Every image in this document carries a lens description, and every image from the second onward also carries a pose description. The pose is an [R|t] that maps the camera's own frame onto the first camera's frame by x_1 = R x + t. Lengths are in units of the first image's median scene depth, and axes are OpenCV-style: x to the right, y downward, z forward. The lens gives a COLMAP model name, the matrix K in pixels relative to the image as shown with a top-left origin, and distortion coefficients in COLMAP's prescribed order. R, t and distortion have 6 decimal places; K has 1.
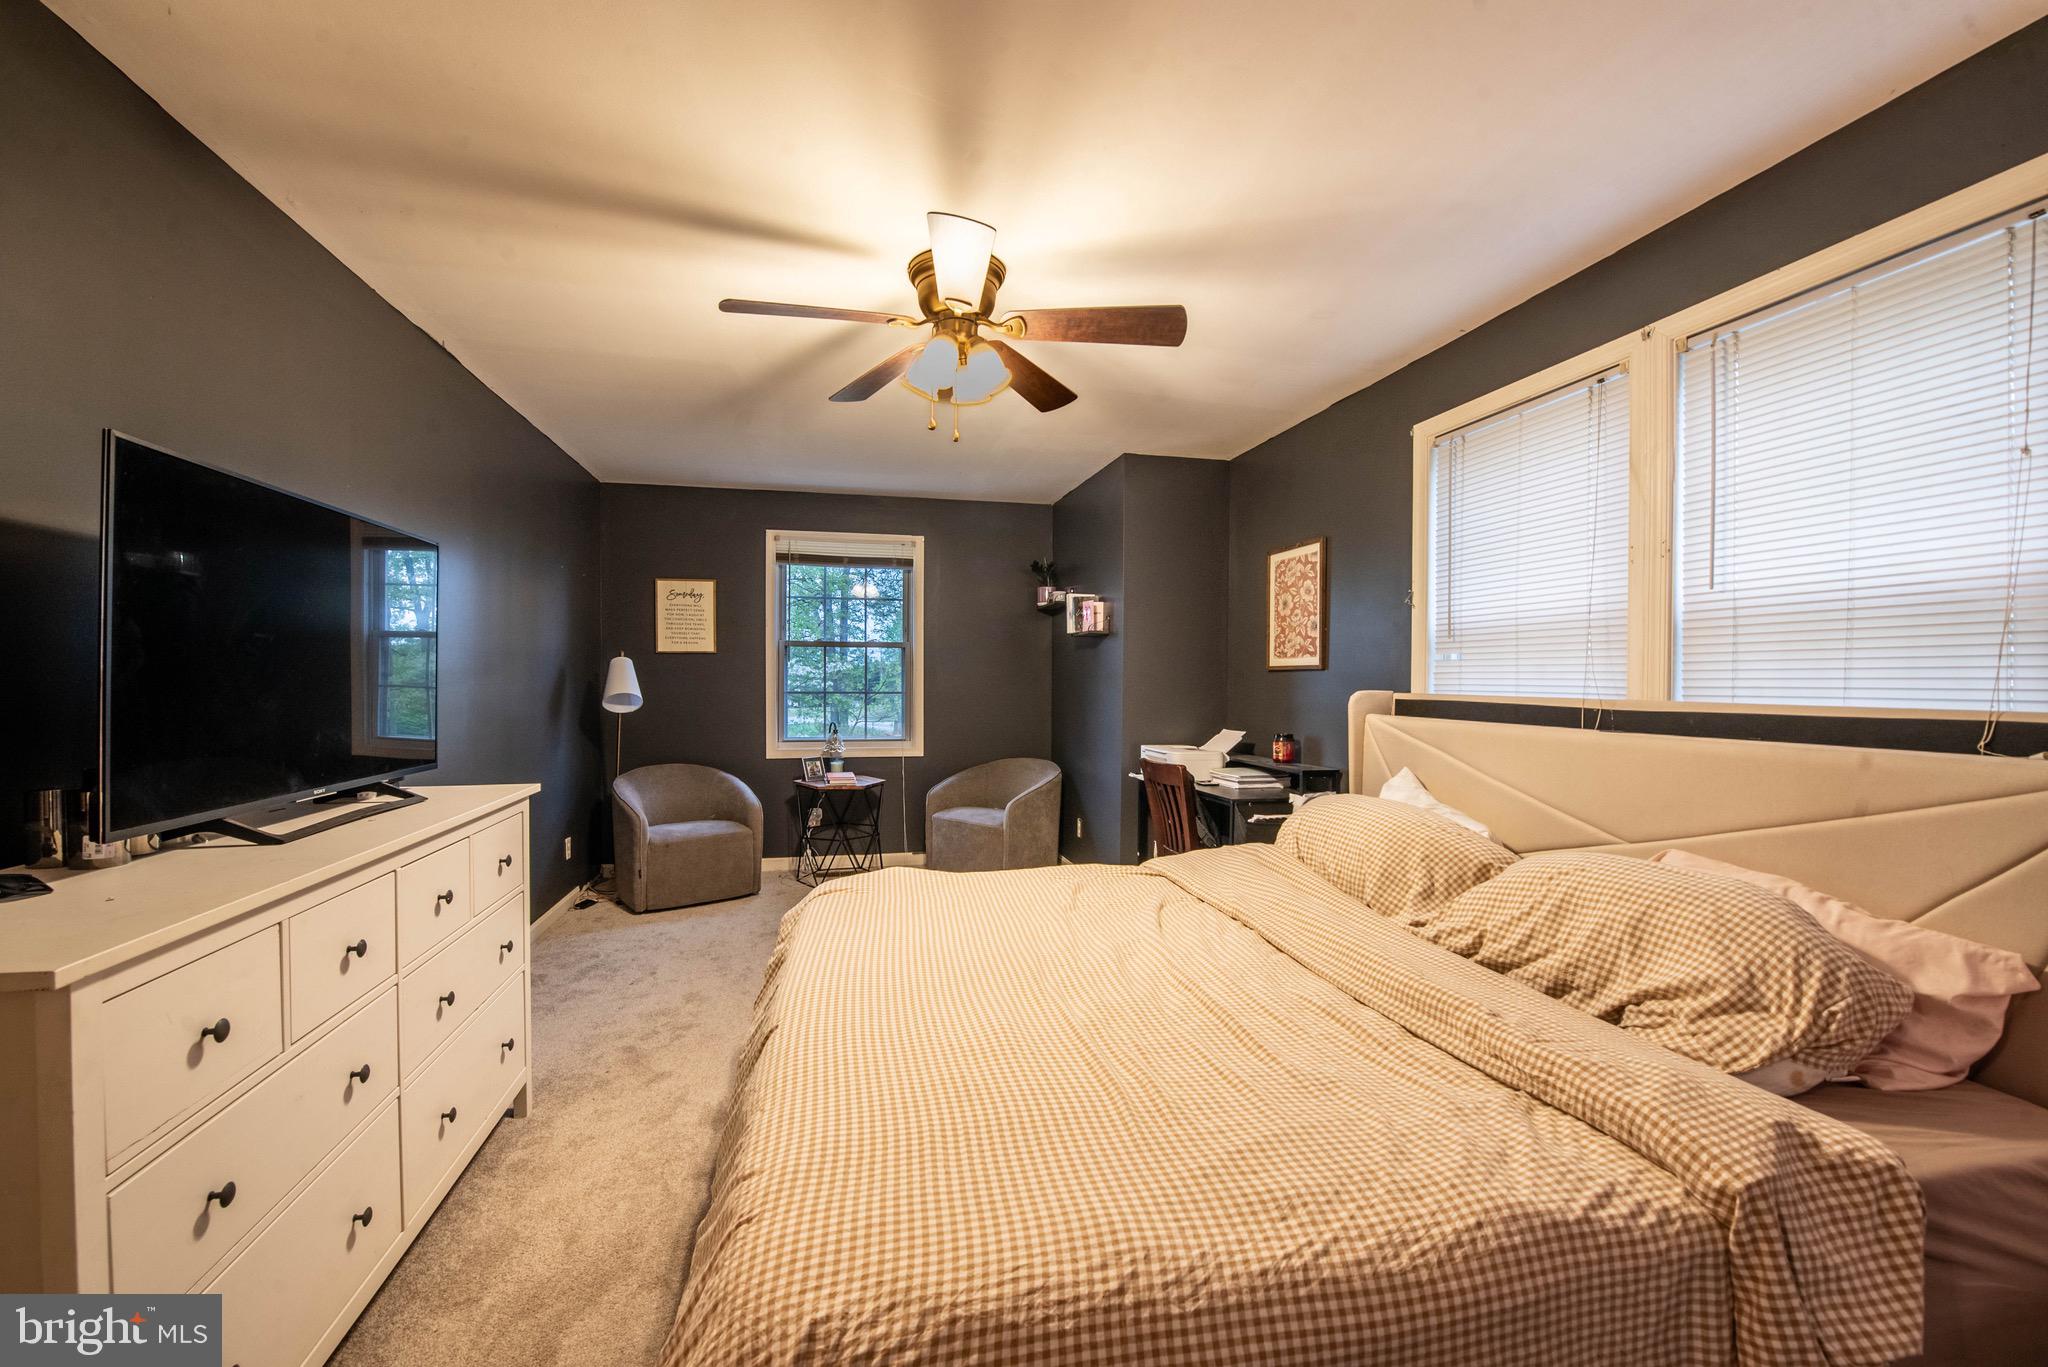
lens RADIAL K [[827.8, 0, 1006.0], [0, 827.8, 684.8], [0, 0, 1]] dist [-0.012209, -0.004743]
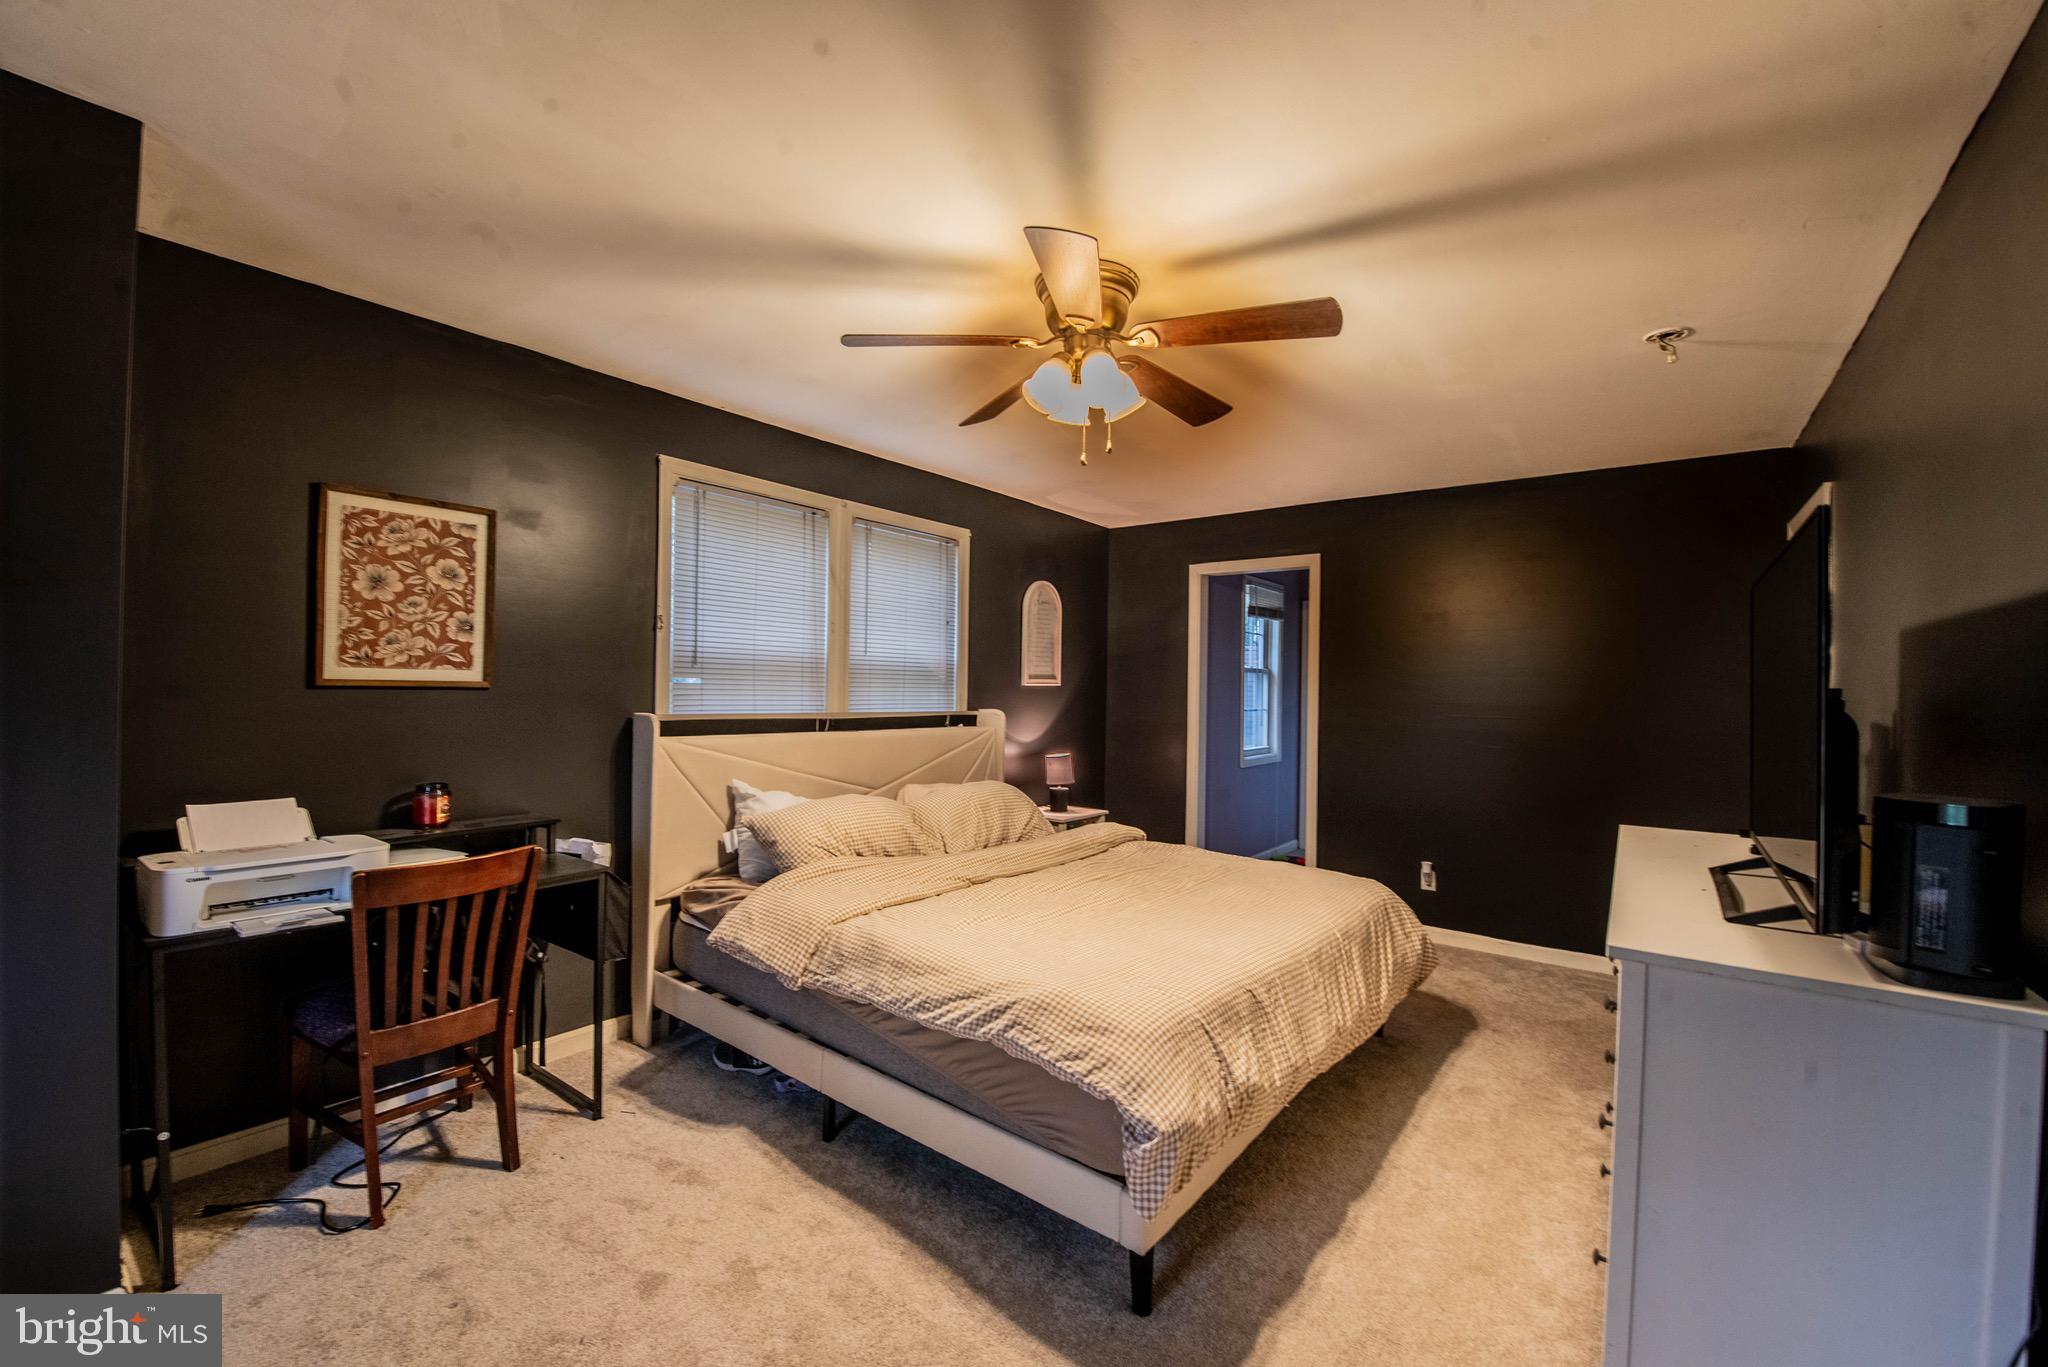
lens RADIAL K [[827.8, 0, 1006.0], [0, 827.8, 684.8], [0, 0, 1]] dist [-0.012209, -0.004743]
pose [[-0.634474, -0.004656, 0.772930, -0.473277], [-0.008606, 0.999962, -0.001042, -0.023665], [-0.772896, -0.007313, -0.634490, 1.077710]]
